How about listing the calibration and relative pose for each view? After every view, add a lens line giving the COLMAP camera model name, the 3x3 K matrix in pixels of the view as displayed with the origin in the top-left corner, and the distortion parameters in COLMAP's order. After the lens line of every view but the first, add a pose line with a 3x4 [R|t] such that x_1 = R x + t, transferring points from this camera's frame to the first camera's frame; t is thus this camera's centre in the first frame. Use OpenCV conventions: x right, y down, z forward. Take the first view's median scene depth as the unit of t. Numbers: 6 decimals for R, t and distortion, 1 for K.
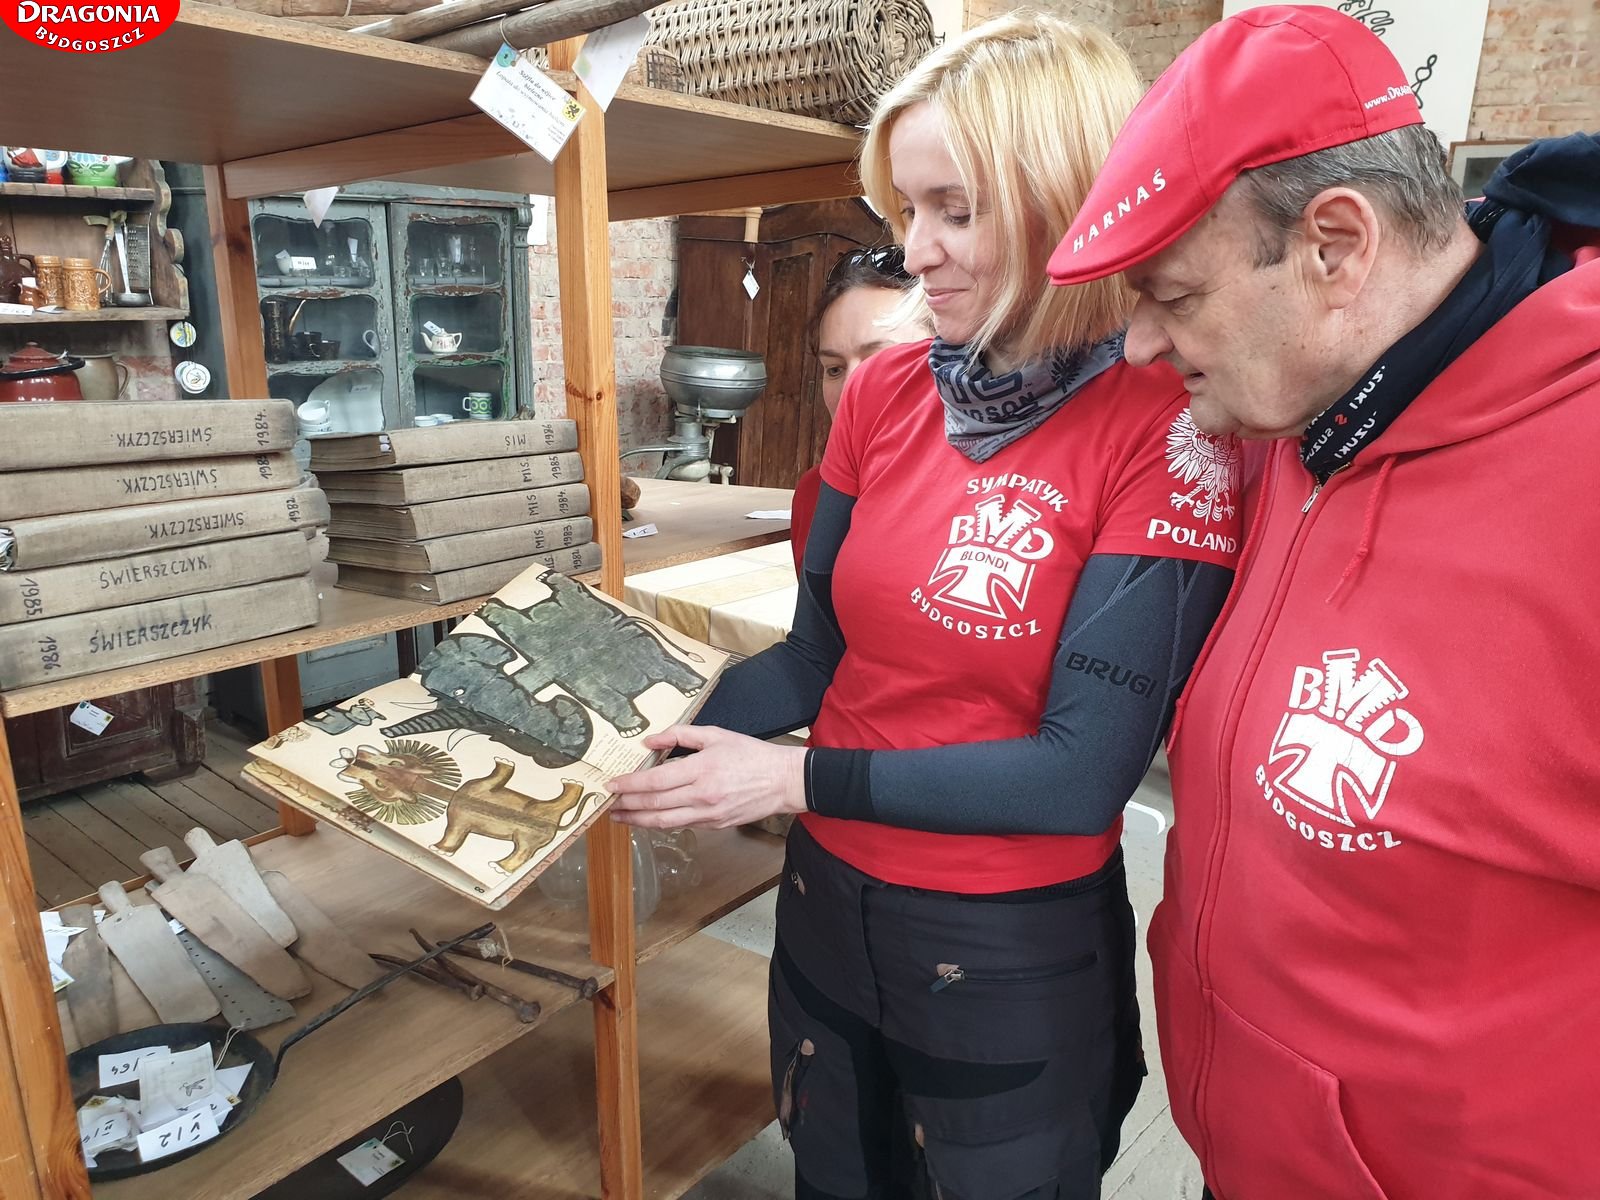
lens RADIAL K [[1195.8, 0, 800.0], [0, 1195.8, 600.0], [0, 0, 1]] dist [0.006790, -0.000159]
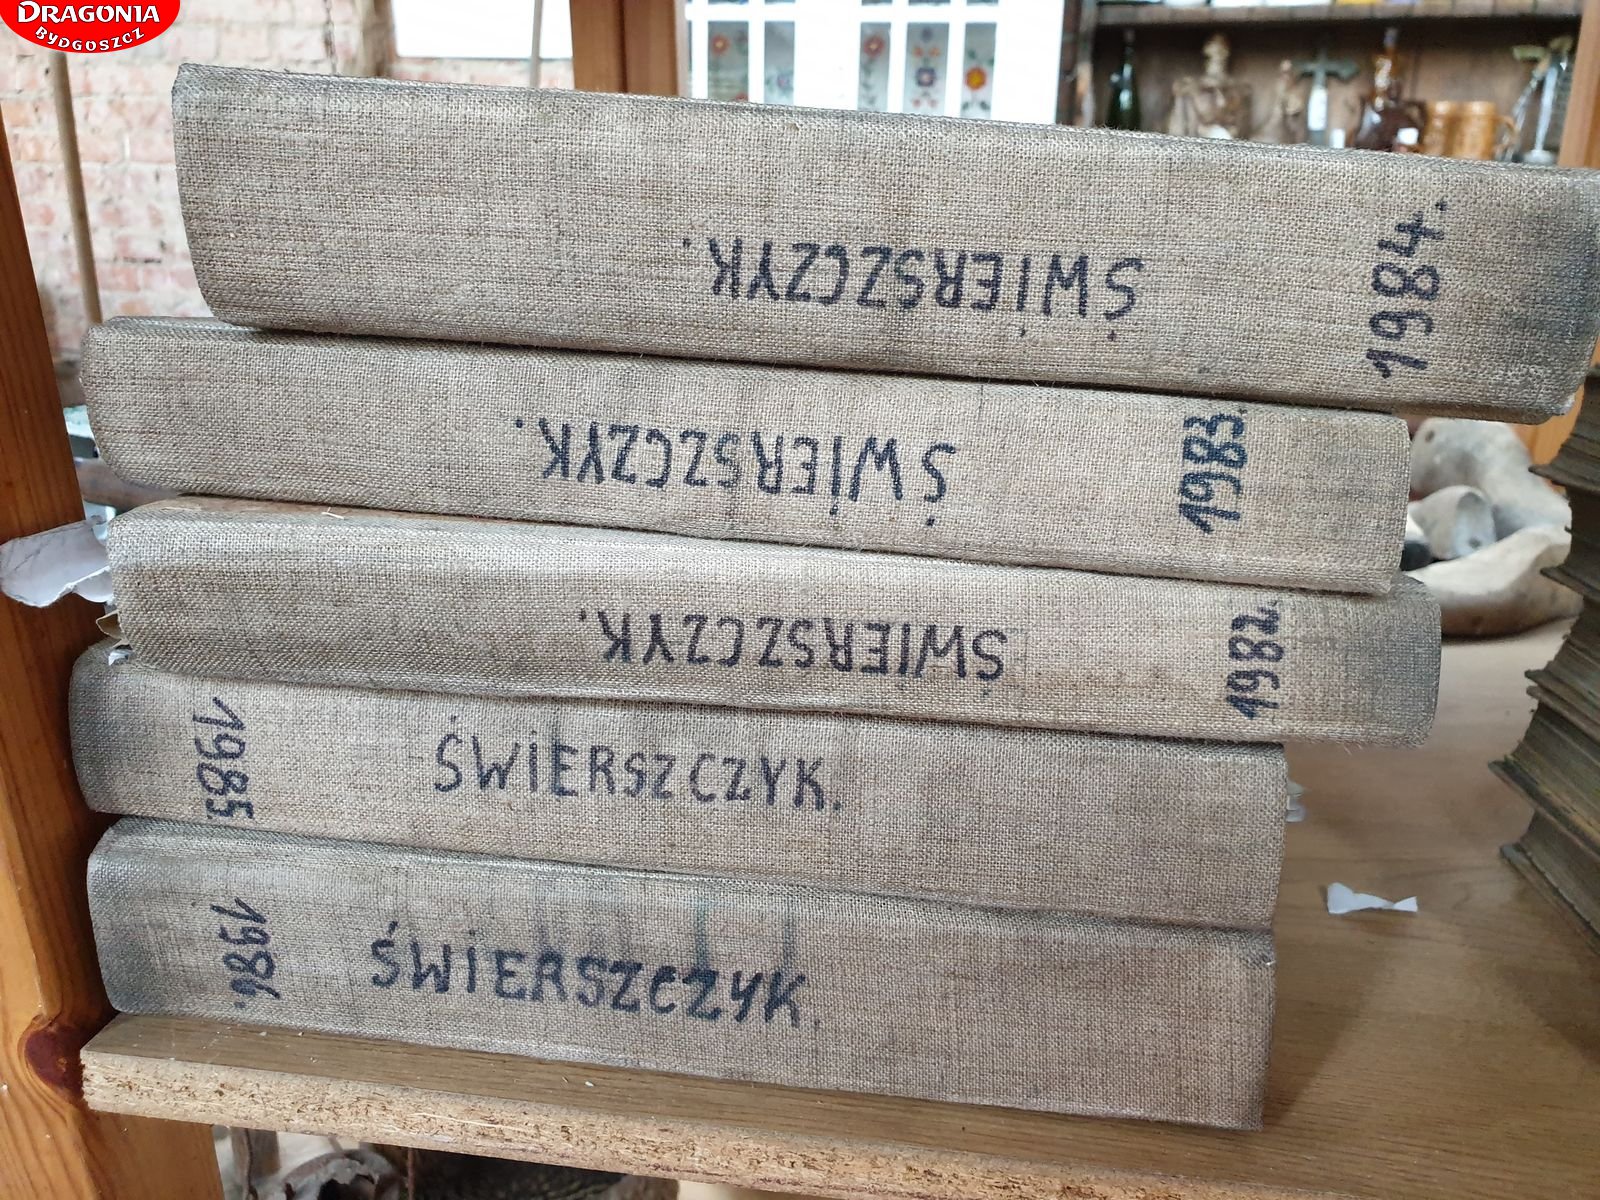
lens RADIAL K [[1195.8, 0, 800.0], [0, 1195.8, 600.0], [0, 0, 1]] dist [0.006790, -0.000159]
pose [[0.483836, 0.280251, -0.829073, -0.314266], [-0.222392, 0.955615, 0.193241, -0.119354], [0.846431, 0.090882, 0.524686, 0.891465]]
